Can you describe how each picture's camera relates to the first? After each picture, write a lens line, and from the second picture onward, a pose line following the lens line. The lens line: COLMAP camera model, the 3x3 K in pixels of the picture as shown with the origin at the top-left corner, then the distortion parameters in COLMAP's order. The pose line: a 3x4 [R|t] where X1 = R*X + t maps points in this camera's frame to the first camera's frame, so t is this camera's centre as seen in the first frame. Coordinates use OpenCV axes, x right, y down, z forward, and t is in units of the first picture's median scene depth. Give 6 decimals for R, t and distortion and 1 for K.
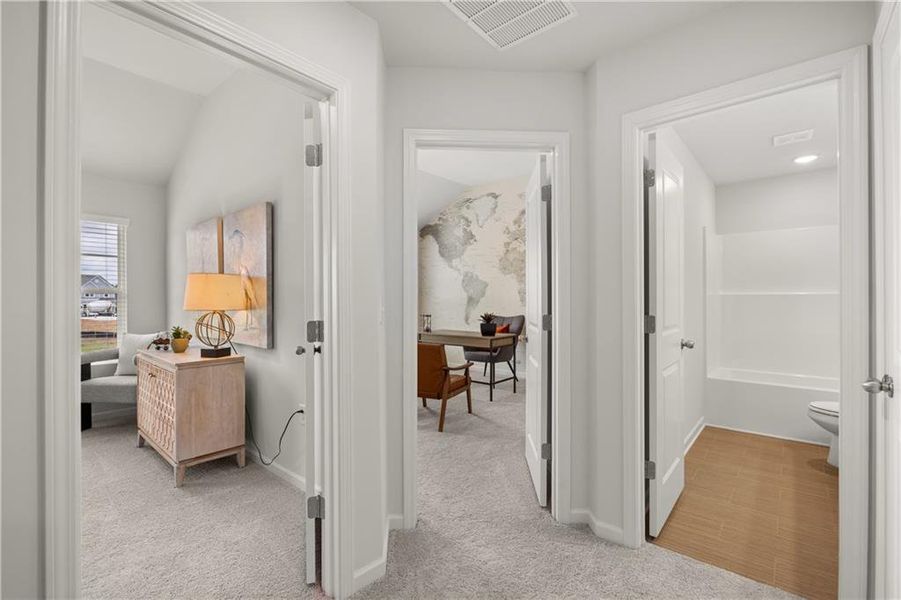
lens RADIAL K [[394.1, 0, 444.5], [0, 394.1, 298.9], [0, 0, 1]] dist [0.002977, 0.000667]
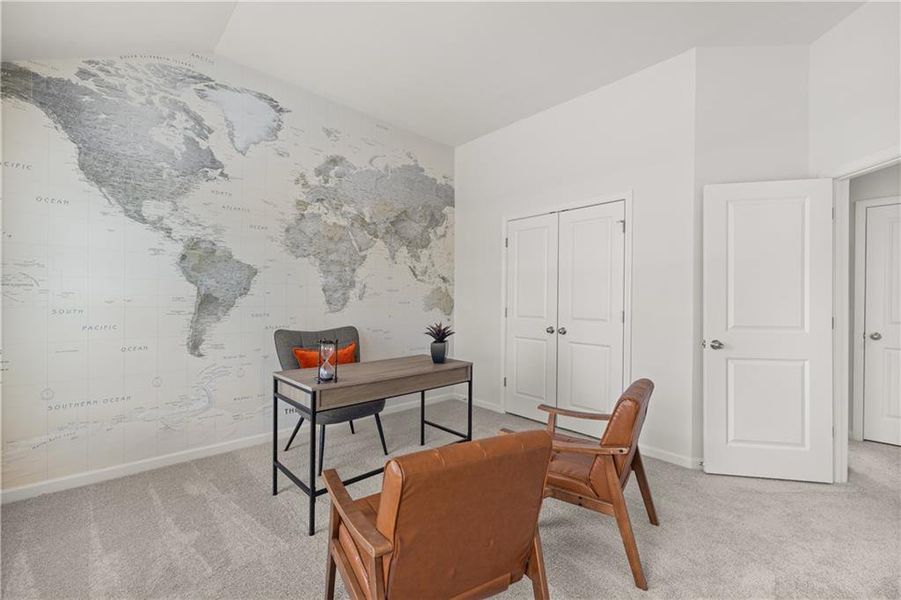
lens RADIAL K [[394.1, 0, 452.4], [0, 394.1, 296.2], [0, 0, 1]] dist [0.002977, 0.000667]
pose [[0.093031, 0.014967, 0.995551, -0.365054], [-0.011698, 0.999834, -0.013938, -0.000289], [-0.995594, -0.010350, 0.093191, 0.688566]]
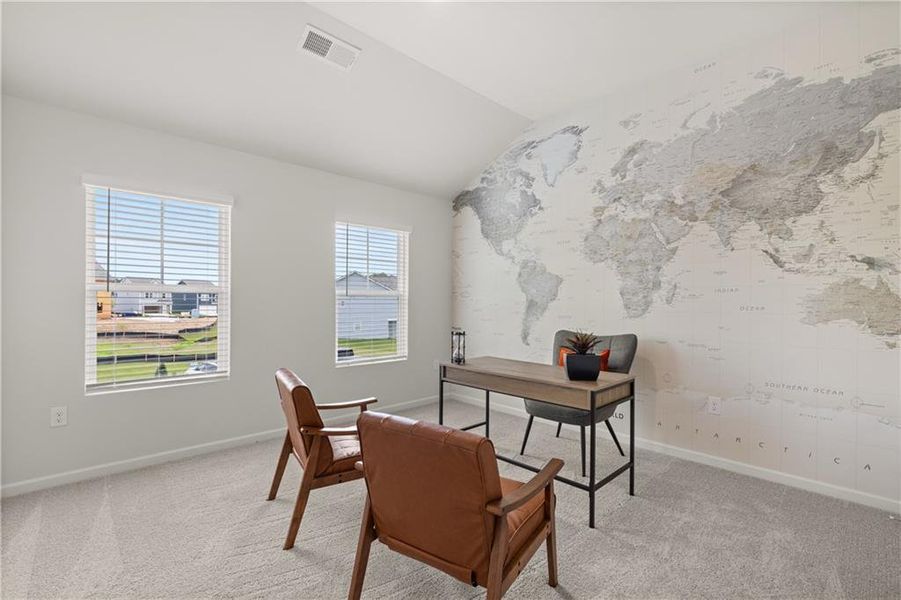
lens RADIAL K [[394.1, 0, 451.6], [0, 394.1, 302.0], [0, 0, 1]] dist [0.002977, 0.000667]
pose [[0.996187, 0.011550, -0.086477, -0.005501], [-0.011699, 0.999931, -0.001214, -0.000101], [0.086457, 0.002221, 0.996253, 0.379572]]
